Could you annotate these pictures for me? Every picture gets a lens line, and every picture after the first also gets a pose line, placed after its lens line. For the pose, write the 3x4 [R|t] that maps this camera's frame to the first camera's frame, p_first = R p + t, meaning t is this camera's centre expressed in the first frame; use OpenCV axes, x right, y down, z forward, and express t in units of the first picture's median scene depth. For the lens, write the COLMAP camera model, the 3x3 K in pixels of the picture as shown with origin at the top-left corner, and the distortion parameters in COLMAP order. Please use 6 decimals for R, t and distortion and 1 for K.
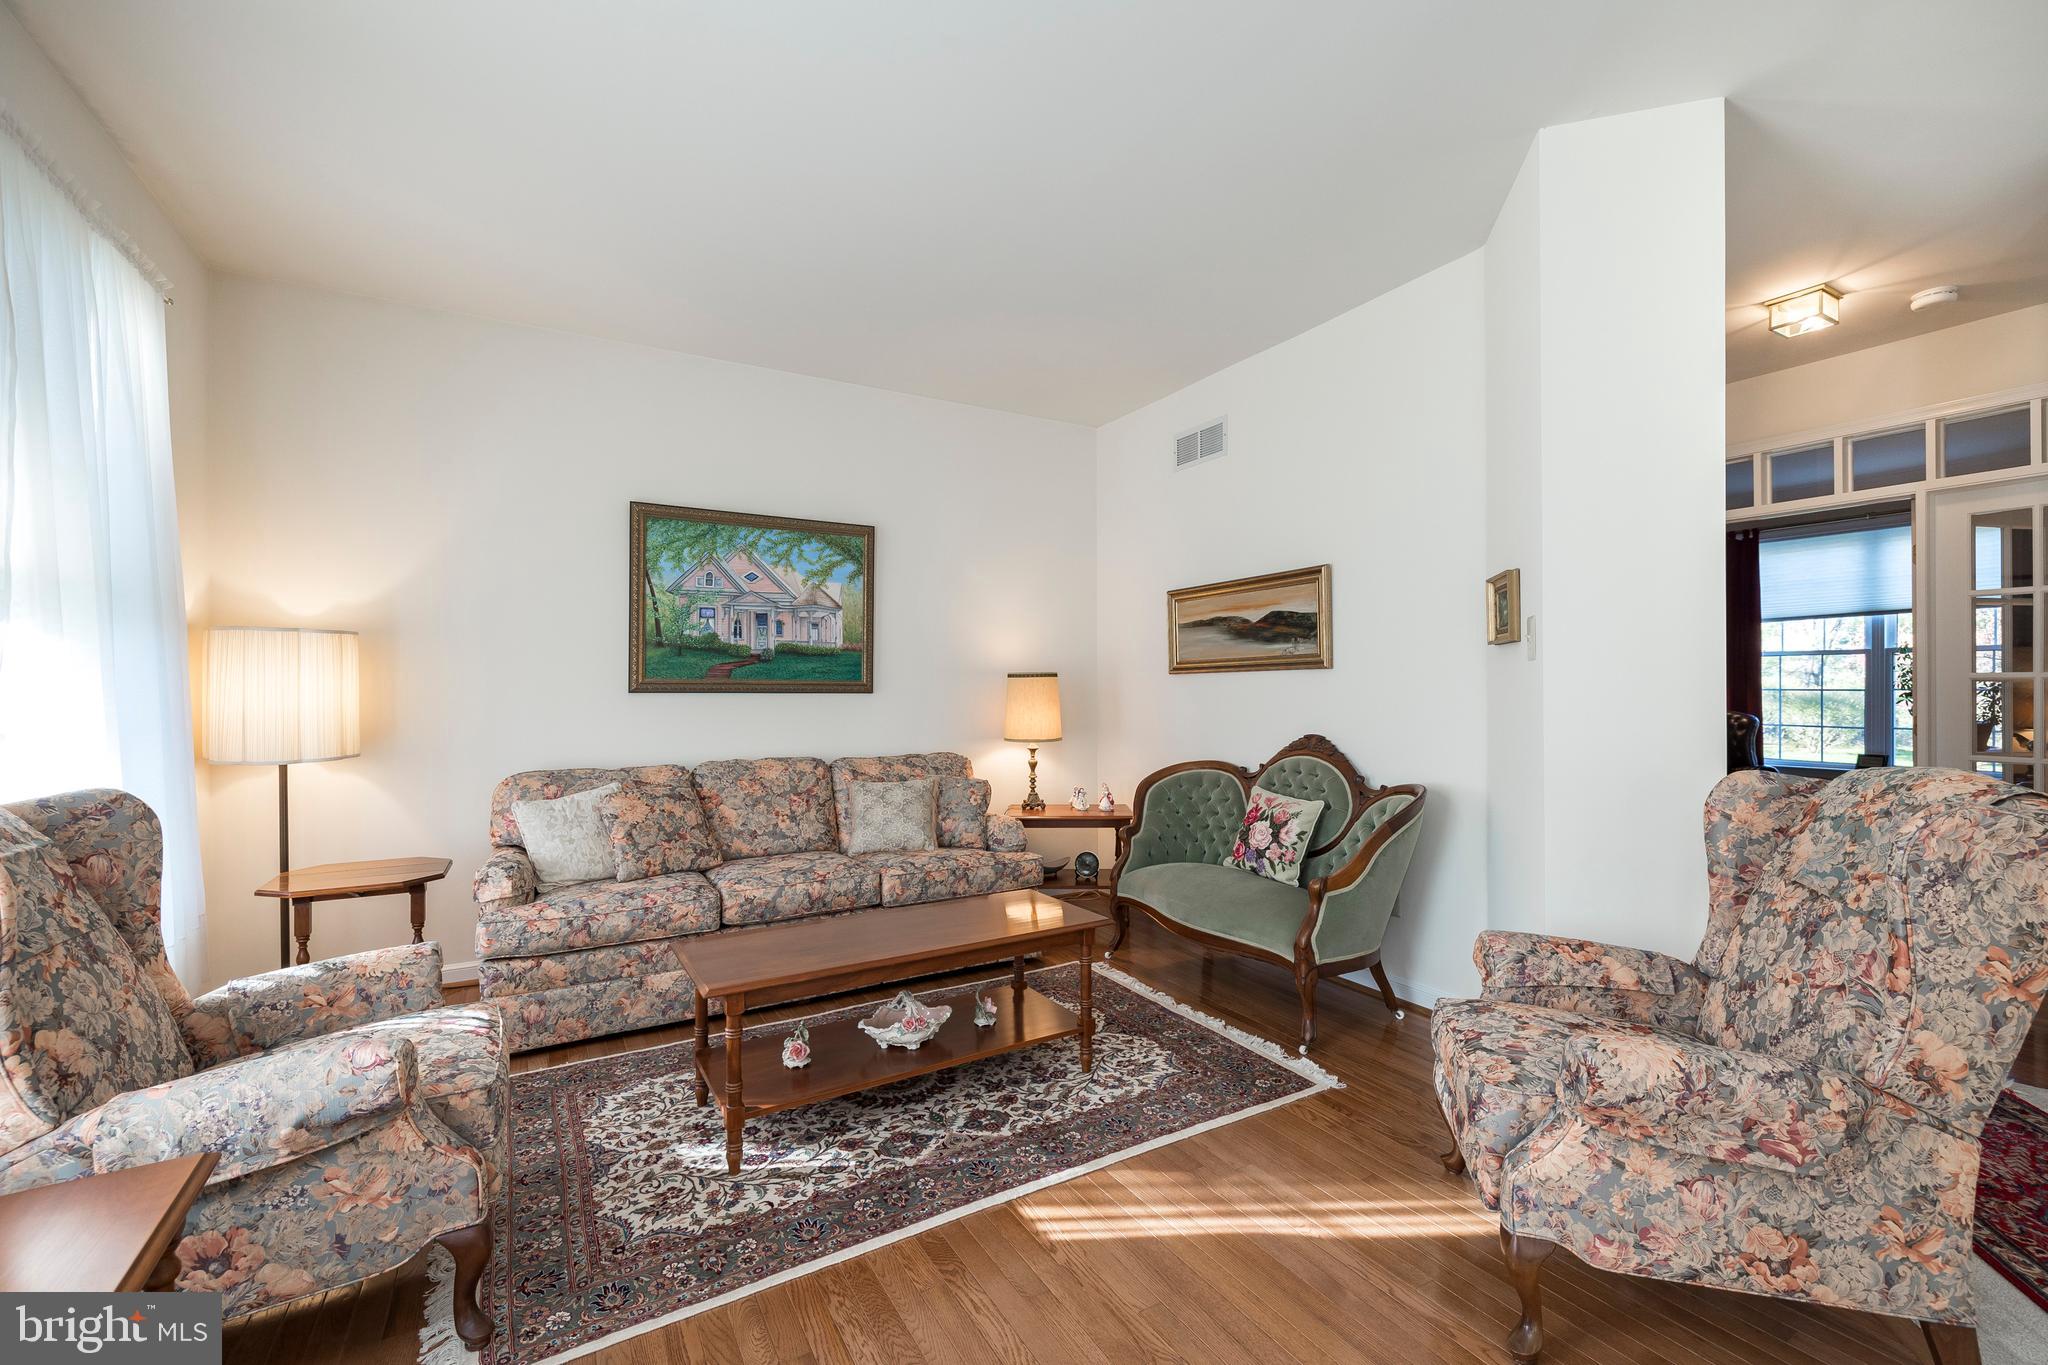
lens RADIAL K [[859.4, 0, 1035.9], [0, 859.4, 689.4], [0, 0, 1]] dist [-0.000691, -0.000559]
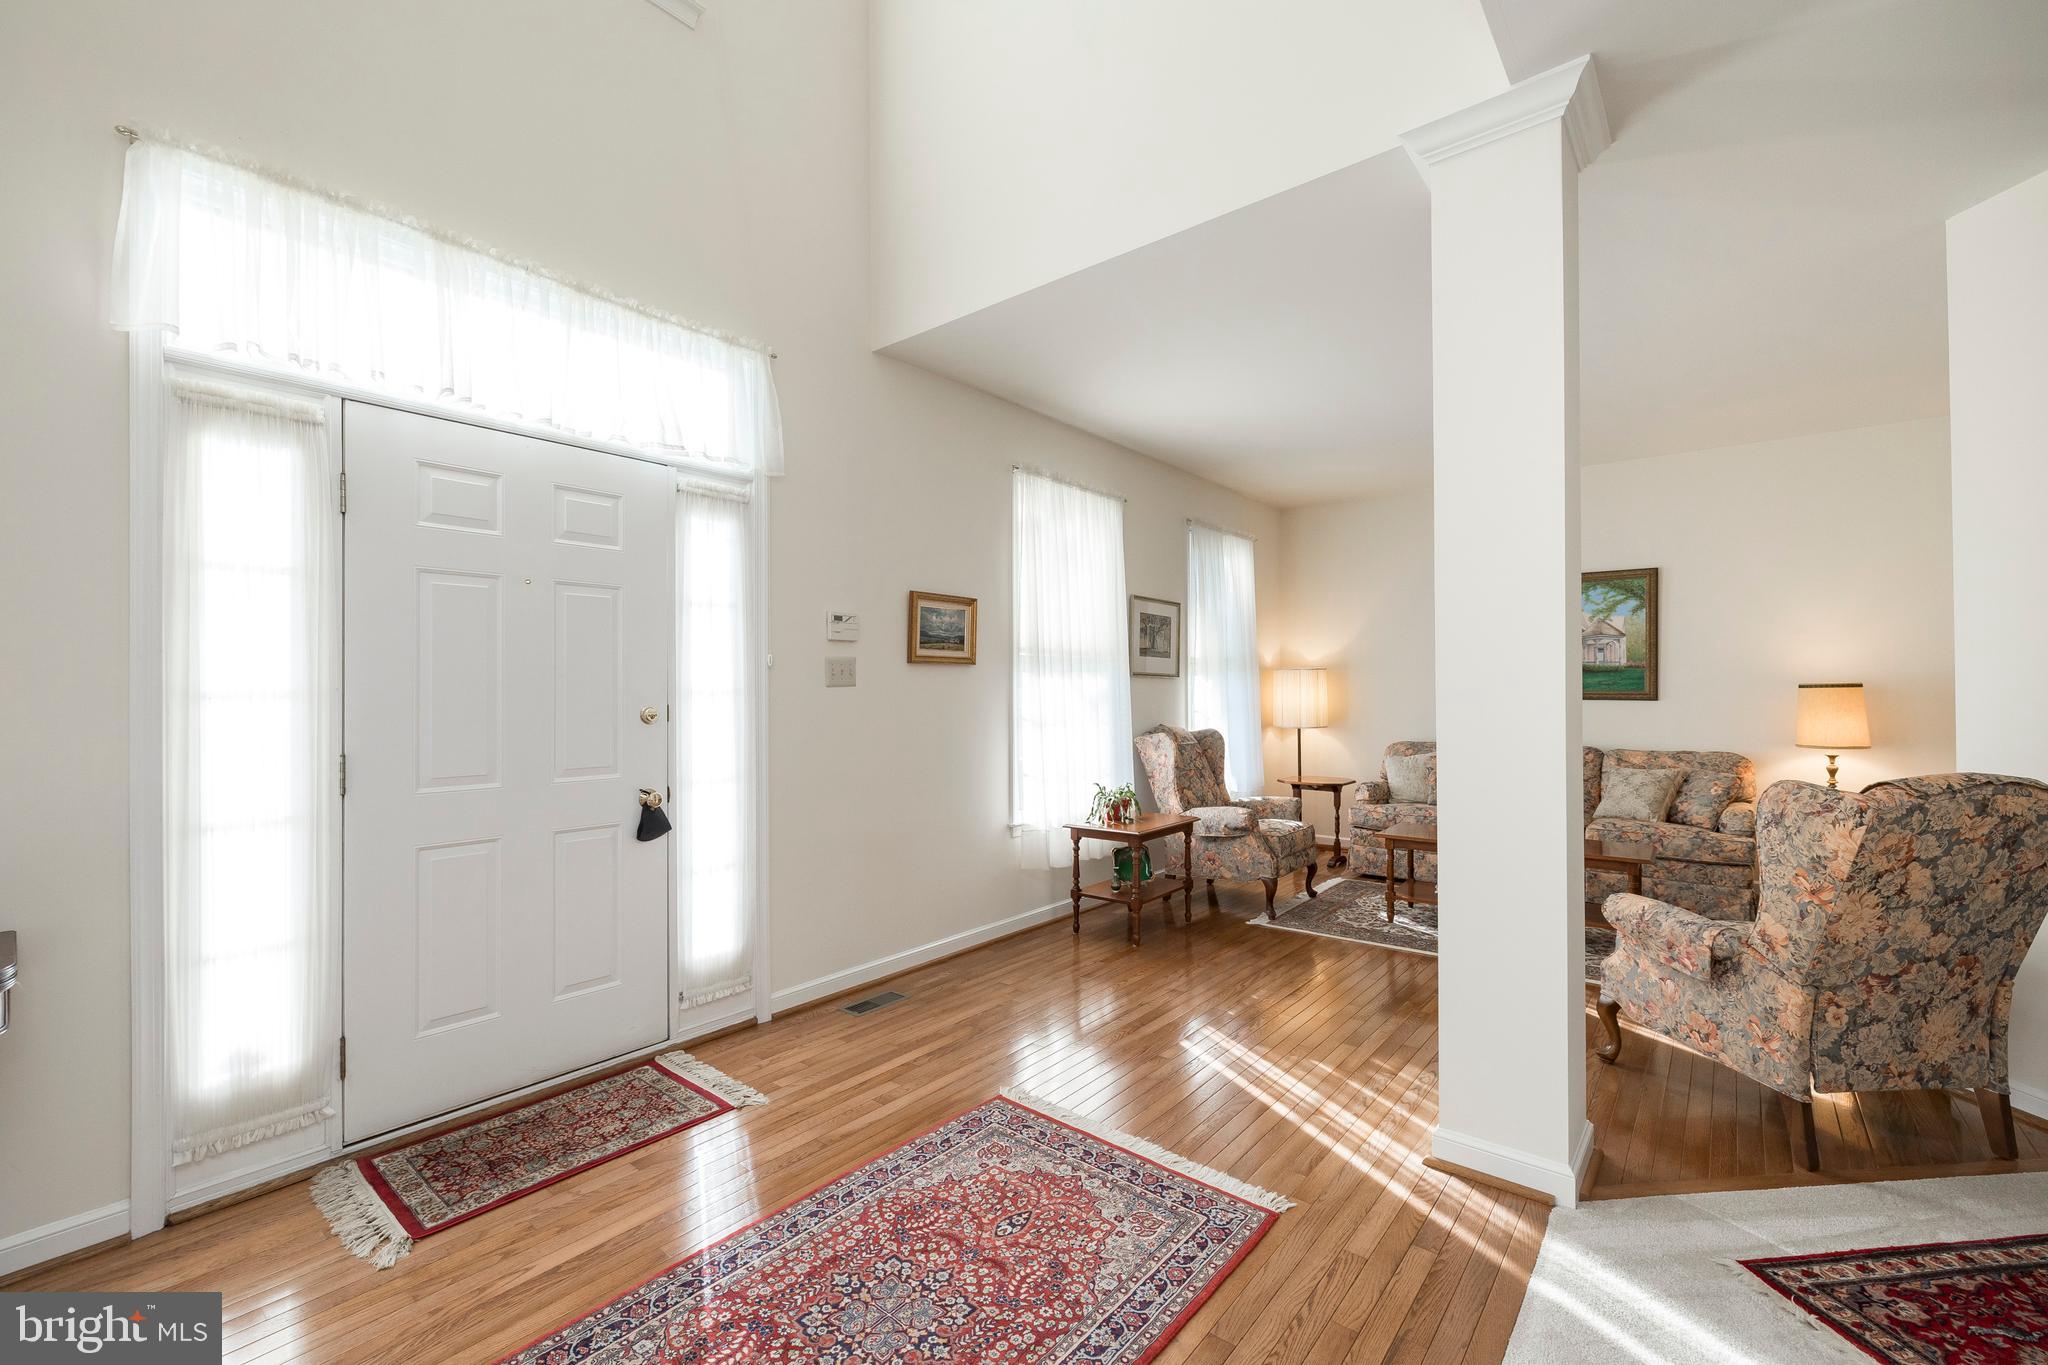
lens RADIAL K [[859.4, 0, 1036.3], [0, 859.4, 687.0], [0, 0, 1]] dist [-0.000691, -0.000559]
pose [[0.356670, -0.001097, -0.934230, 1.036709], [0.000200, 0.999999, -0.001098, -0.022001], [0.934231, 0.000204, 0.356670, -0.464589]]
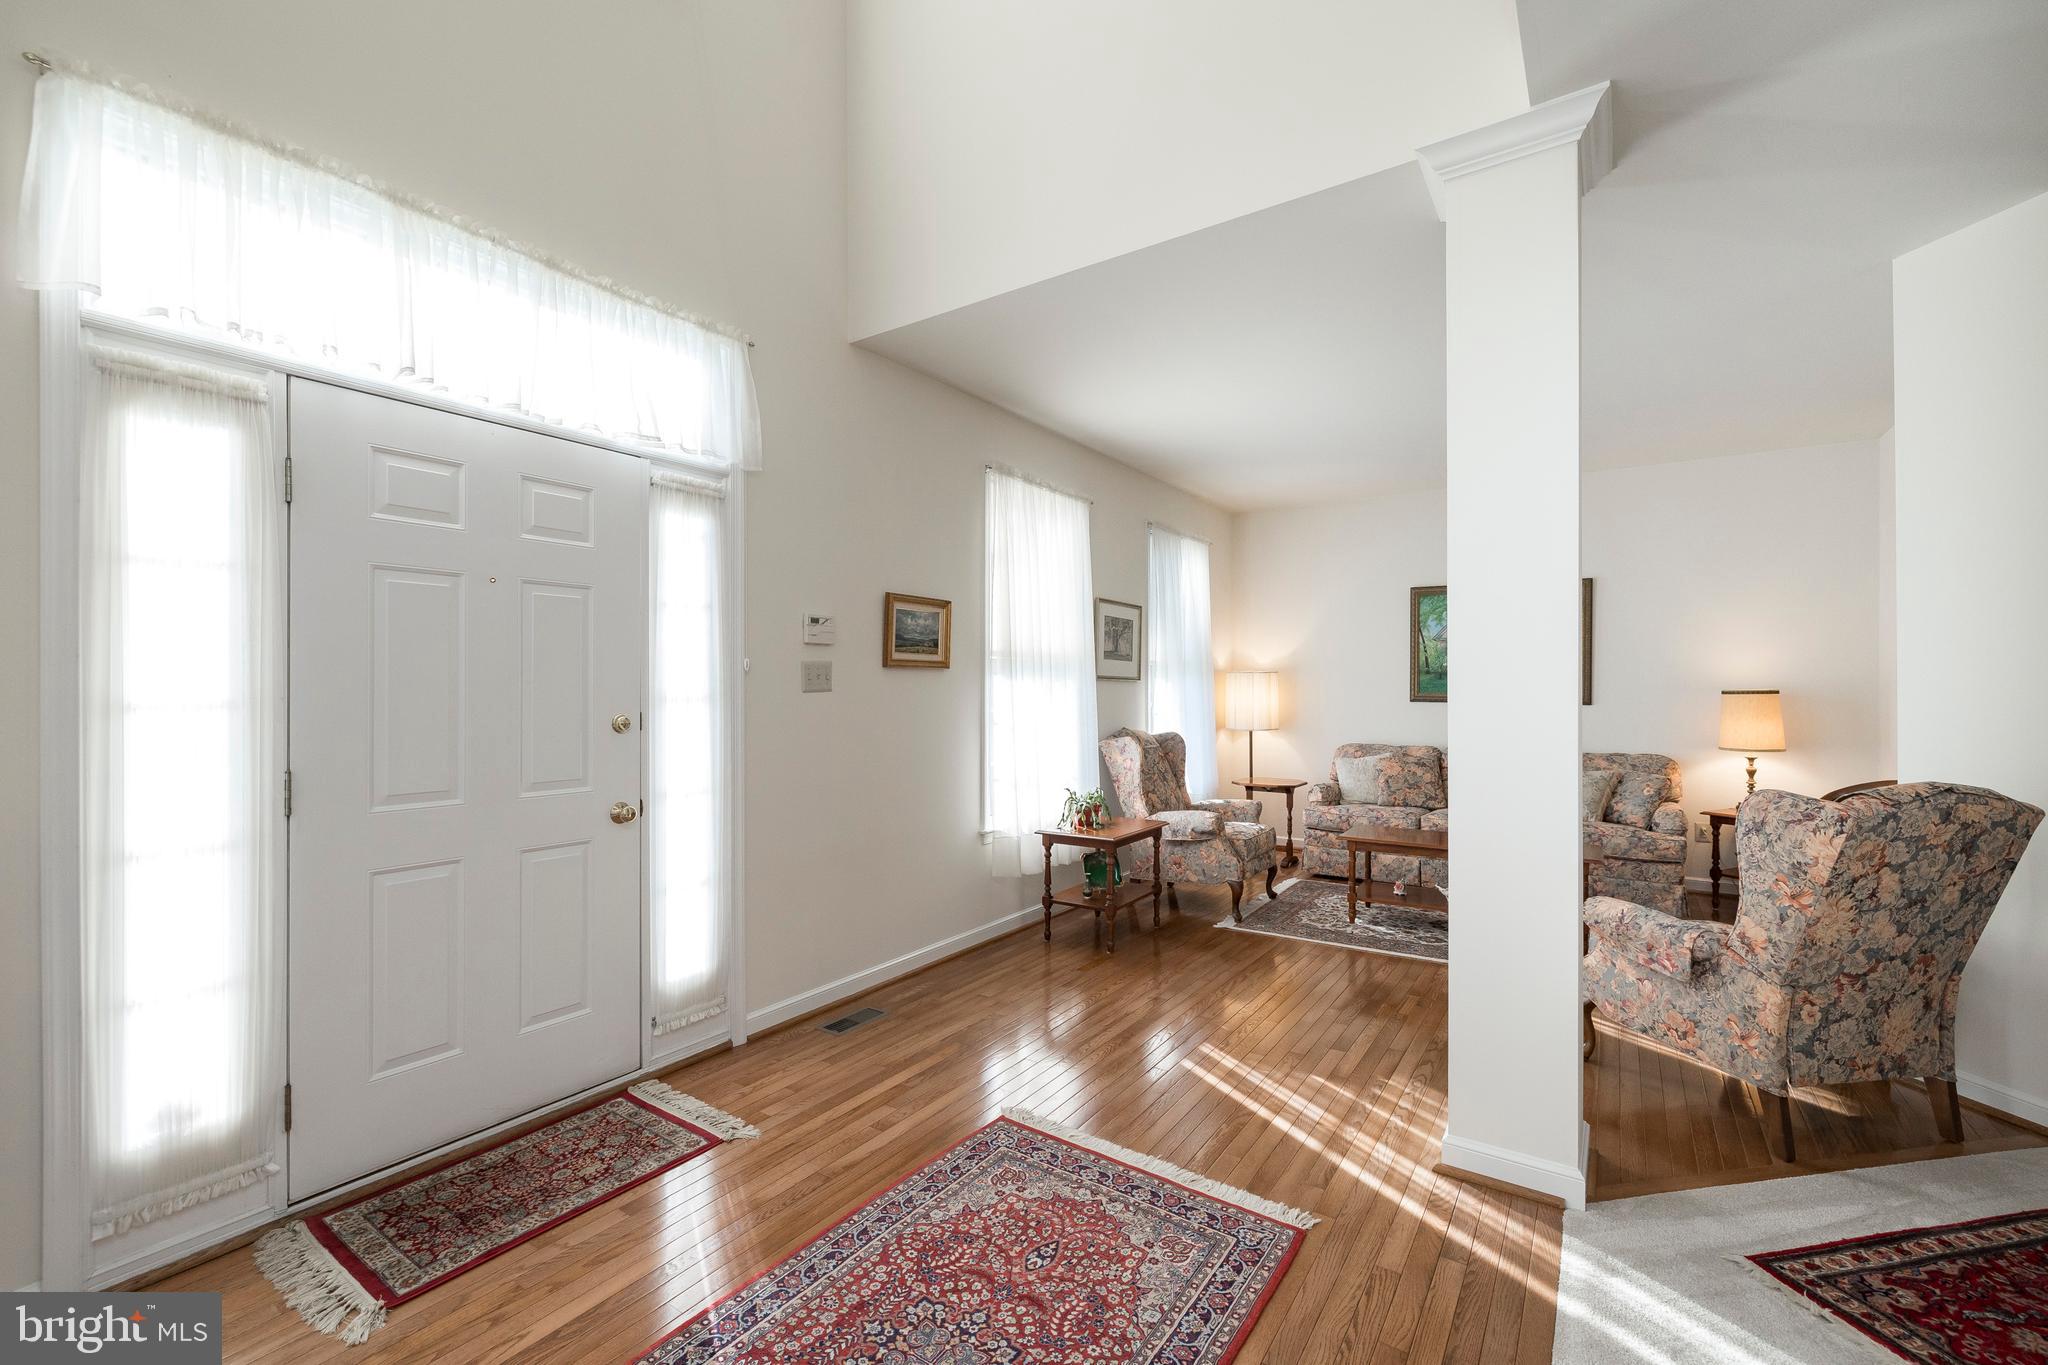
lens RADIAL K [[859.4, 0, 1035.4], [0, 859.4, 687.9], [0, 0, 1]] dist [-0.000691, -0.000559]
pose [[0.436596, 0.004701, -0.899645, 0.978576], [-0.004240, 0.999986, 0.003167, -0.034866], [0.899648, 0.002431, 0.436610, -0.534903]]
